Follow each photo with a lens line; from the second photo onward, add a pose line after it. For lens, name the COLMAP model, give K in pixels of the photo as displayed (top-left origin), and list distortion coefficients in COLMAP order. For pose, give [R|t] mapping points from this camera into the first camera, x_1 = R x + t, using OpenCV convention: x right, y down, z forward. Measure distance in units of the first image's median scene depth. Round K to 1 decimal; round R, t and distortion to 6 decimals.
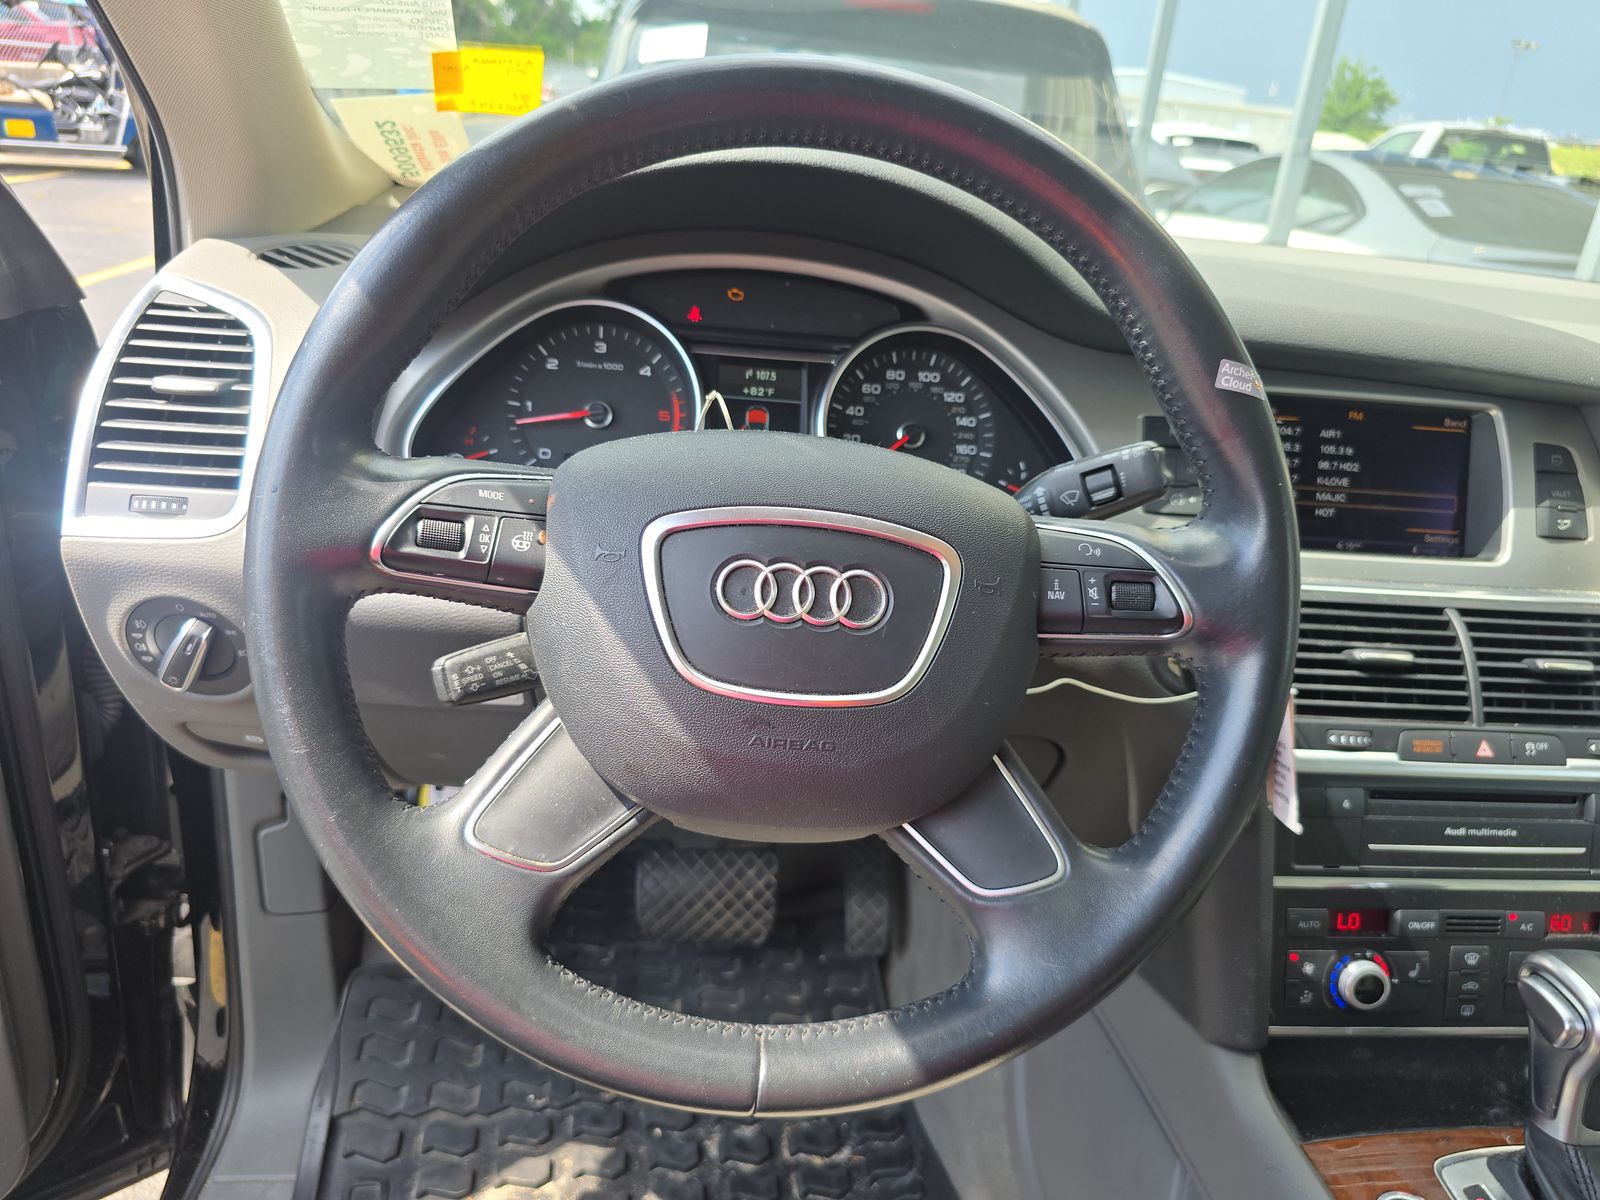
lens RADIAL K [[1084.6, 0, 800.0], [0, 1084.6, 600.0], [0, 0, 1]] dist [0.040150, -0.046345]
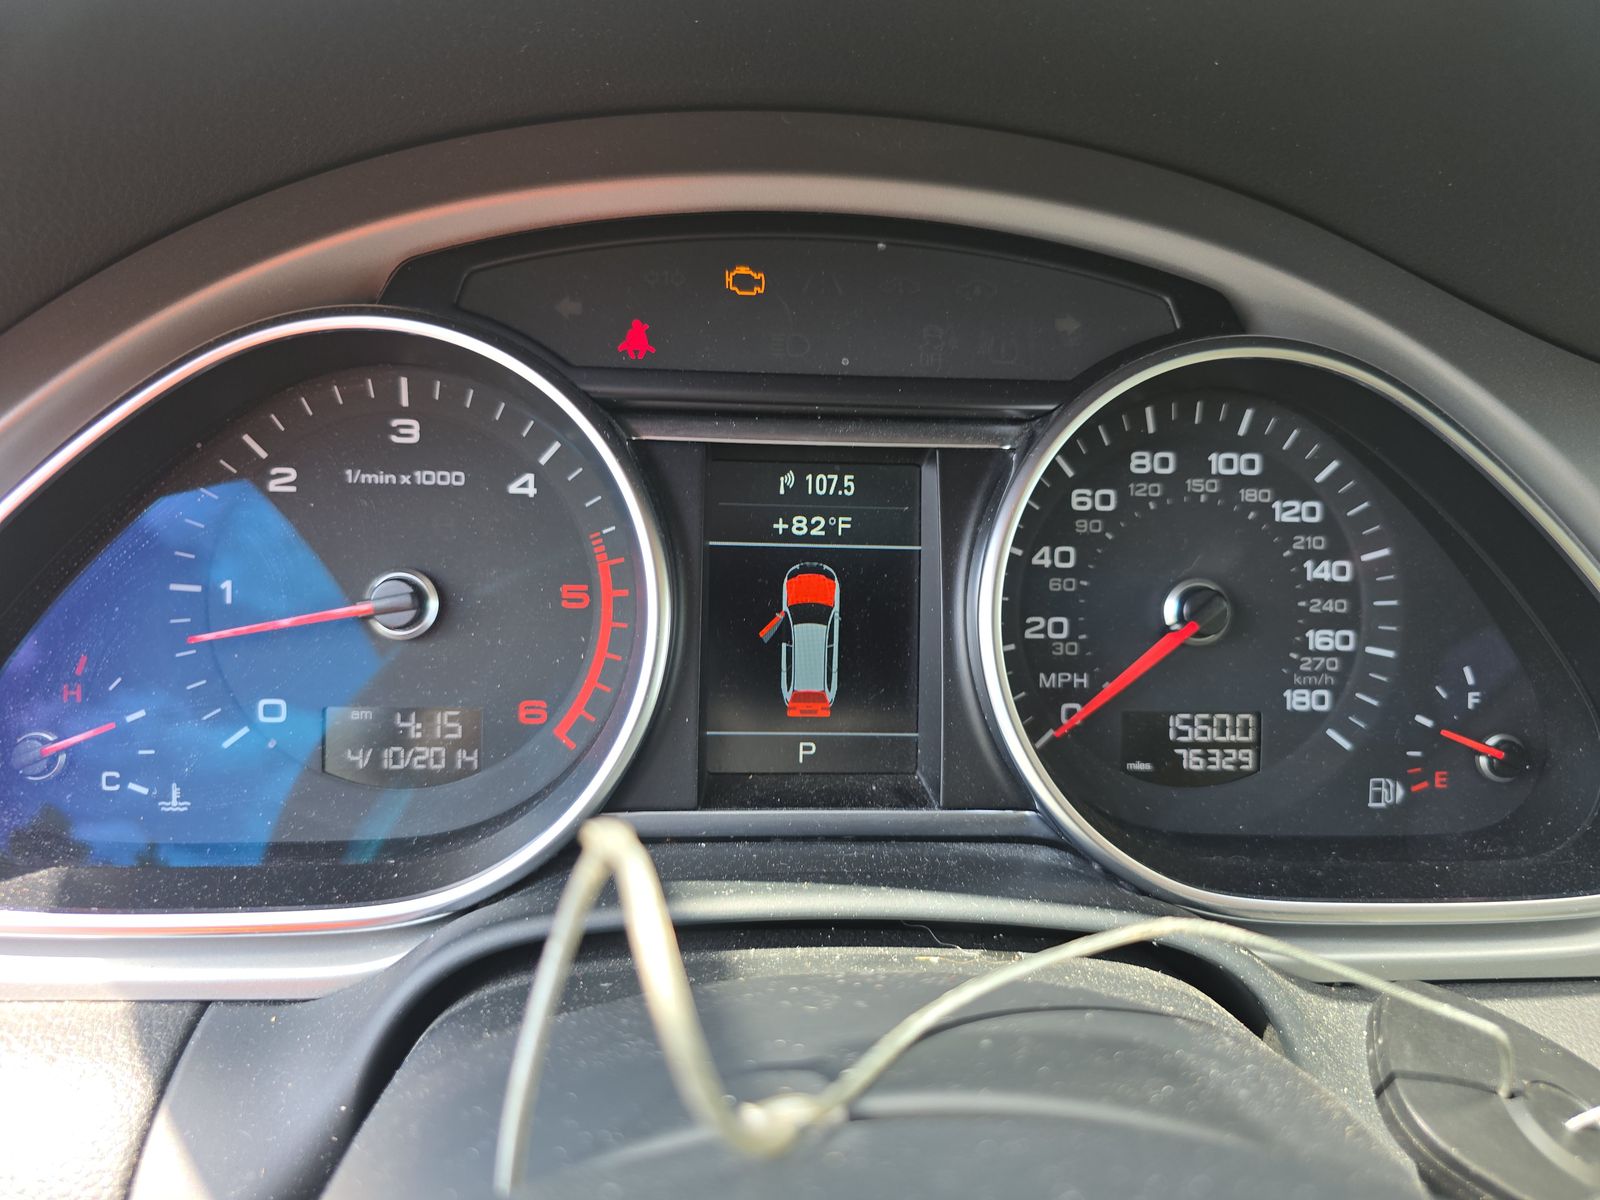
lens RADIAL K [[1083.5, 0, 804.6], [0, 1083.5, 578.8], [0, 0, 1]] dist [0.000266, -0.044230]
pose [[0.998664, -0.029612, -0.042341, -0.025314], [0.030561, 0.999292, 0.021953, -0.184300], [0.041661, -0.023218, 0.998862, 0.620060]]
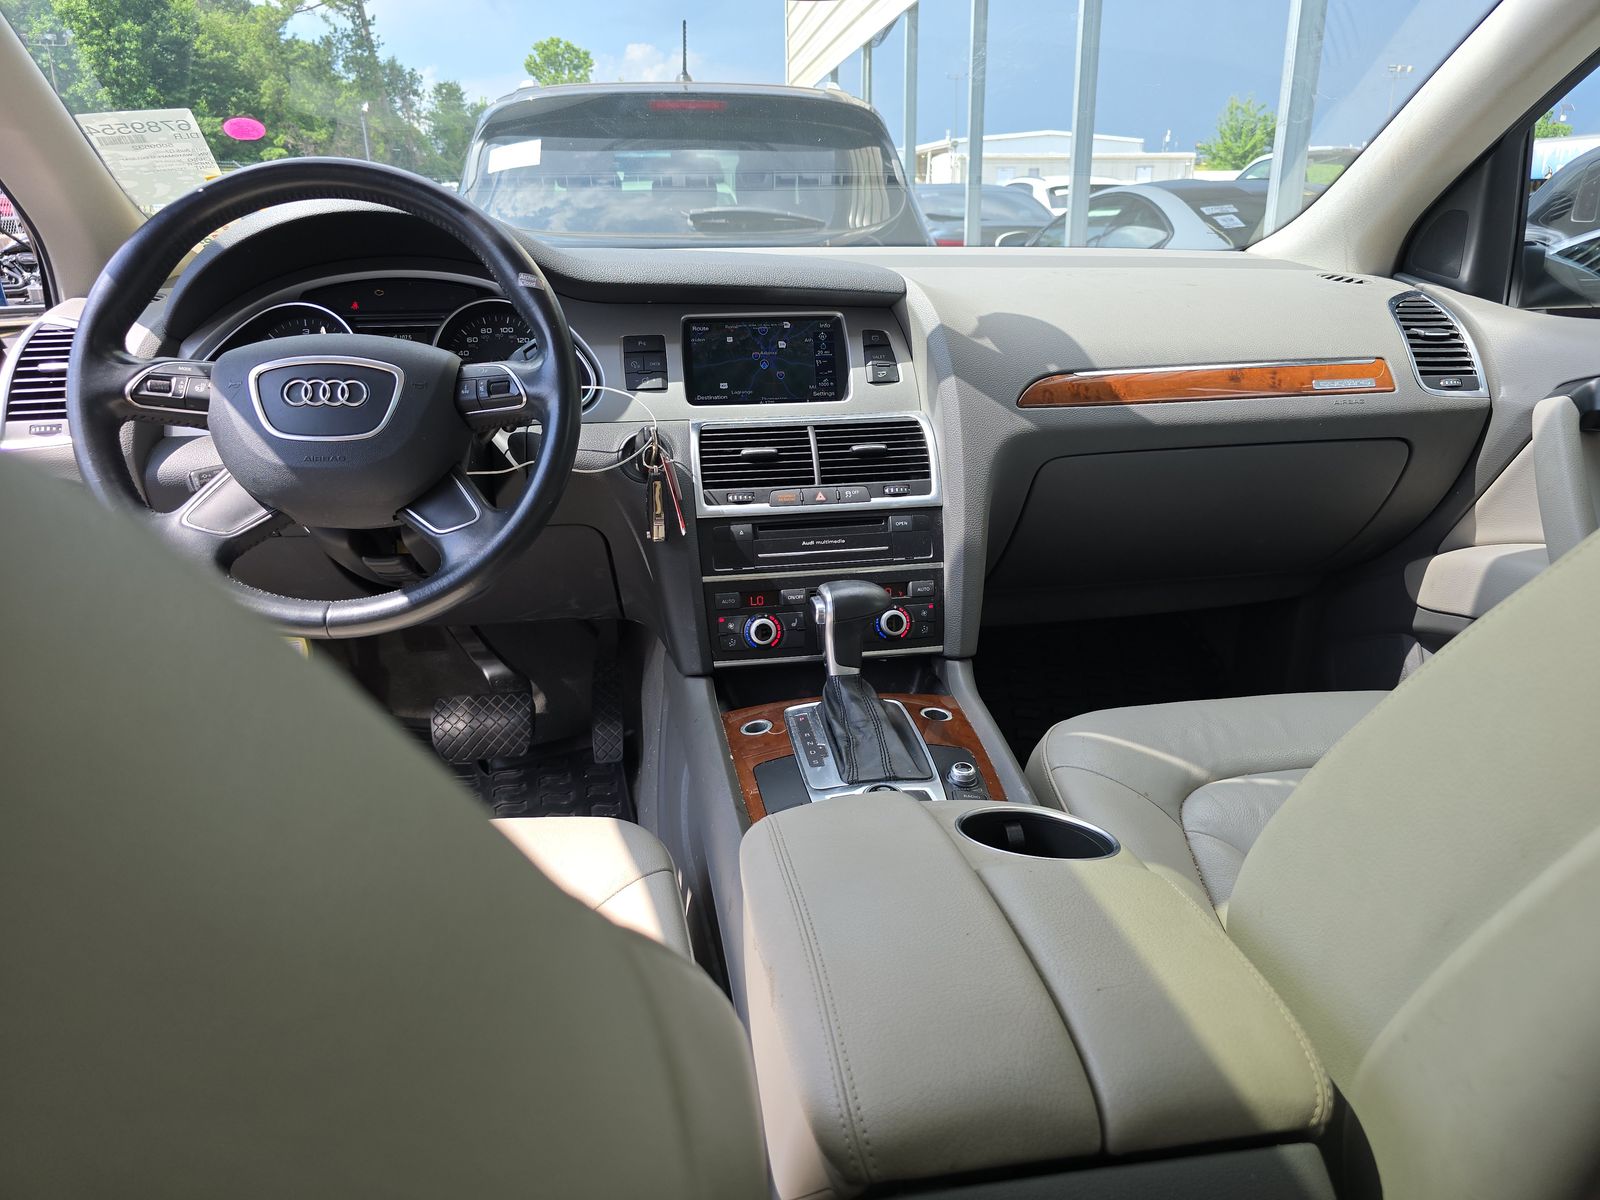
lens RADIAL K [[1067.6, 0, 800.0], [0, 1067.6, 600.0], [0, 0, 1]] dist [0.038877, -0.026785]
pose [[0.992981, -0.116270, 0.021695, 0.513208], [0.117429, 0.991058, -0.063362, 0.394407], [-0.014134, 0.065465, 0.997755, -0.695086]]
